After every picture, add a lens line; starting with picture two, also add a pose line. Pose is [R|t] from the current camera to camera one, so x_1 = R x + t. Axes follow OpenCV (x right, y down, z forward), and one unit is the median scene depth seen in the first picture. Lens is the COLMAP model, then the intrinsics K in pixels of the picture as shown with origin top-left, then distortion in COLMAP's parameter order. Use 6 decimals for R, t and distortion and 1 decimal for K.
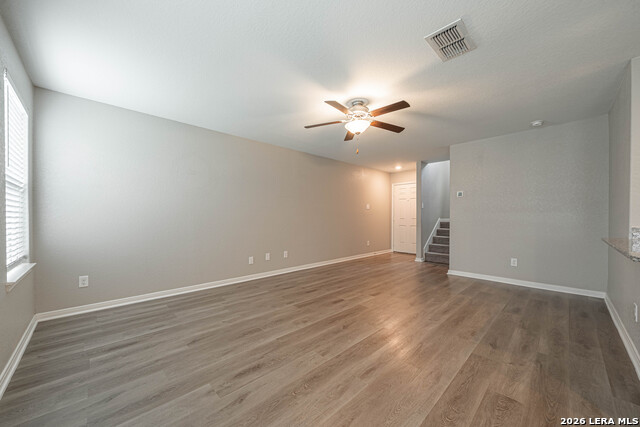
lens RADIAL K [[241.7, 0, 319.4], [0, 241.7, 216.4], [0, 0, 1]] dist [-0.004144, -0.000523]
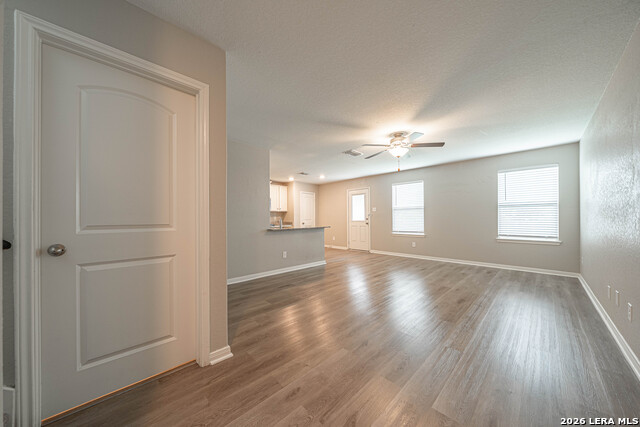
lens RADIAL K [[221.1, 0, 315.7], [0, 221.1, 218.8], [0, 0, 1]] dist [-0.006323, -0.000465]
pose [[-0.999926, 0.001643, -0.012091, 0.651926], [0.001697, 0.999988, -0.004509, 0.007916], [0.012083, -0.004529, -0.999917, 2.262691]]
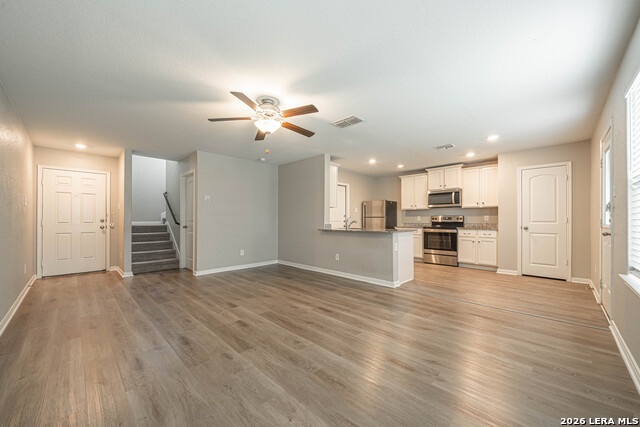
lens RADIAL K [[241.7, 0, 317.1], [0, 241.7, 217.6], [0, 0, 1]] dist [-0.004144, -0.000523]
pose [[-0.028592, 0.009740, 0.999544, -0.818667], [-0.000761, 0.999952, -0.009766, 0.002261], [-0.999591, -0.001040, -0.028583, 0.847070]]
